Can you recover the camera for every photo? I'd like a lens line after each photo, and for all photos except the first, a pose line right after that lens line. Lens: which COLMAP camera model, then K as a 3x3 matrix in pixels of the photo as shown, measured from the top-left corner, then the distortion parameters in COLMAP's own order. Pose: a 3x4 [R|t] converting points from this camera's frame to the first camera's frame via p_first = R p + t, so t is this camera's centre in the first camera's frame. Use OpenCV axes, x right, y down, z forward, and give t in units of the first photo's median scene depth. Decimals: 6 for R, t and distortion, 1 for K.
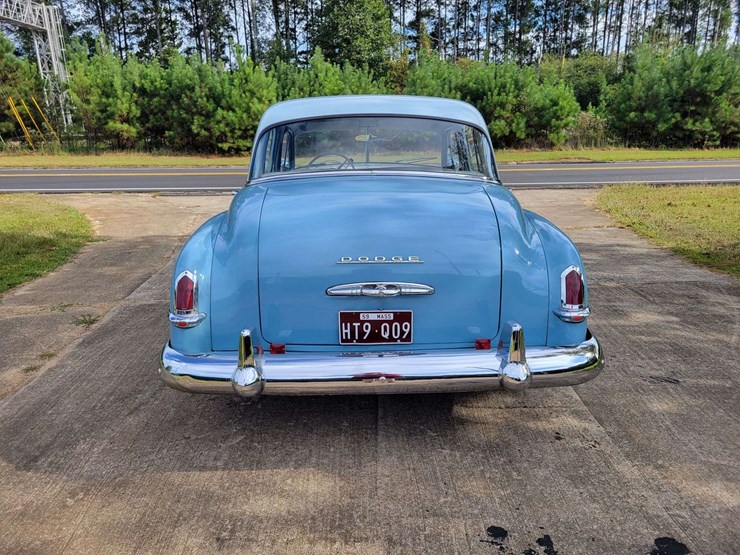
lens RADIAL K [[557.8, 0, 366.9], [0, 557.8, 277.3], [0, 0, 1]] dist [0.046580, -0.030798]
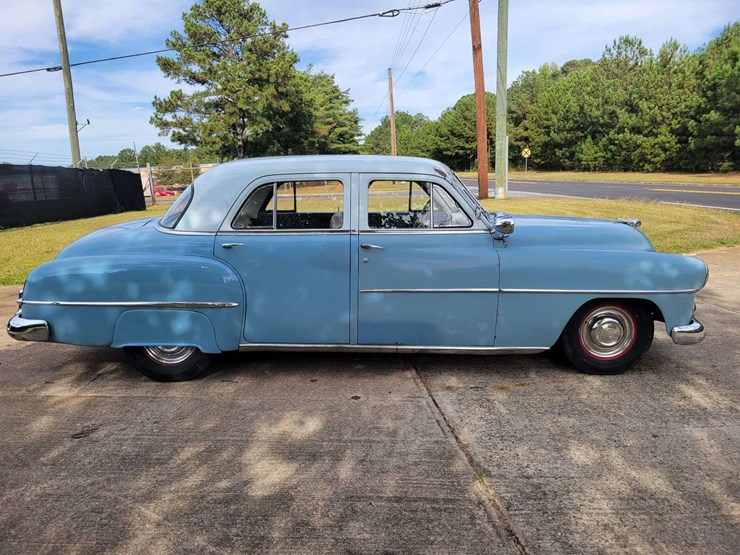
lens RADIAL K [[553.9, 0, 365.7], [0, 553.9, 275.6], [0, 0, 1]] dist [0.031181, -0.006658]
pose [[0.014310, 0.195902, -0.980519, 0.109705], [-0.217755, 0.957694, 0.188163, -0.029850], [0.975899, 0.210820, 0.056363, 0.101886]]
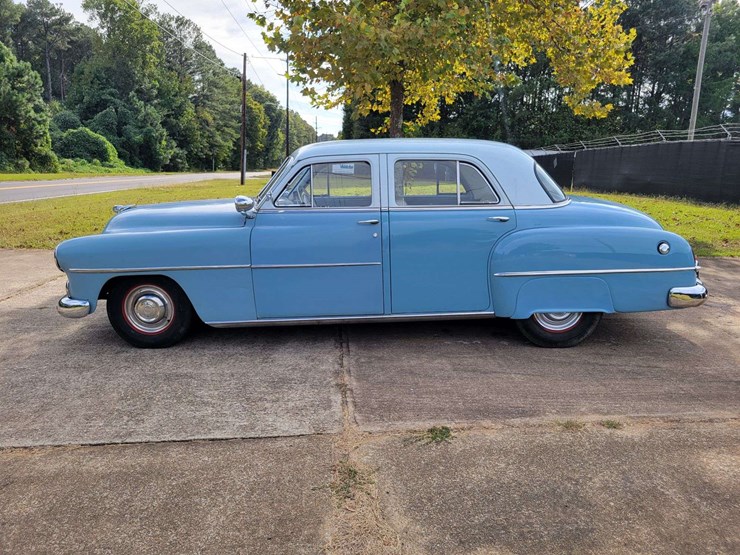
lens RADIAL K [[553.9, 0, 365.7], [0, 553.9, 275.6], [0, 0, 1]] dist [0.031181, -0.006658]
pose [[0.041366, -0.186481, 0.981587, -0.116823], [0.236381, 0.956365, 0.171728, -0.025463], [-0.970780, 0.224924, 0.083642, 0.101226]]
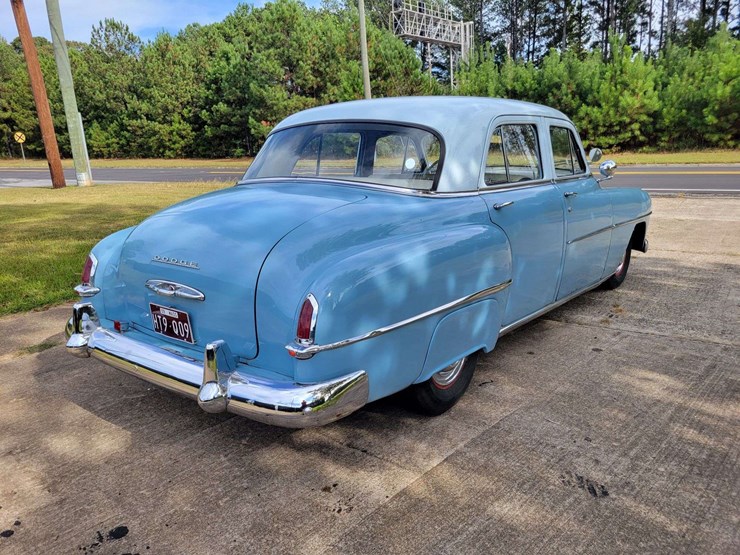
lens RADIAL K [[557.8, 0, 366.9], [0, 557.8, 277.3], [0, 0, 1]] dist [0.046580, -0.030798]
pose [[0.777125, 0.130332, -0.615703, 0.051951], [-0.128066, 0.990601, 0.048049, -0.005303], [0.616179, 0.041510, 0.786512, 0.019926]]
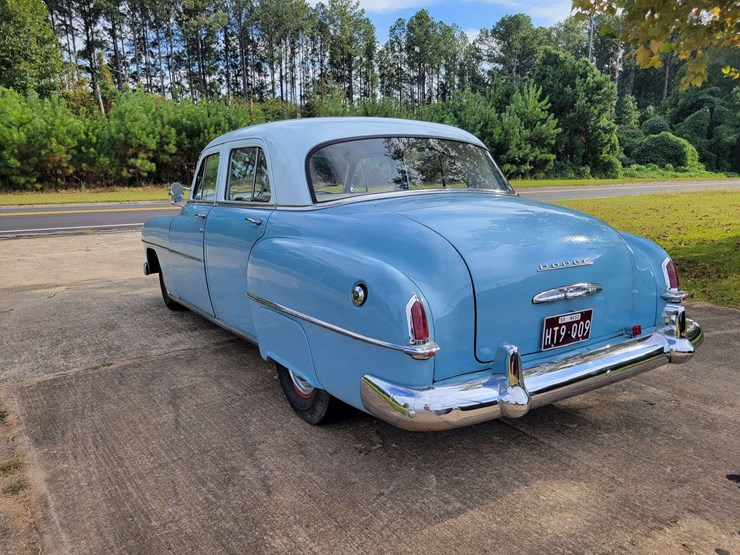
lens RADIAL K [[557.8, 0, 366.9], [0, 557.8, 277.3], [0, 0, 1]] dist [0.046580, -0.030798]
pose [[0.857337, -0.094331, 0.506038, -0.044510], [0.127304, 0.991383, -0.030877, -0.001203], [-0.498765, 0.090893, 0.861958, 0.014362]]
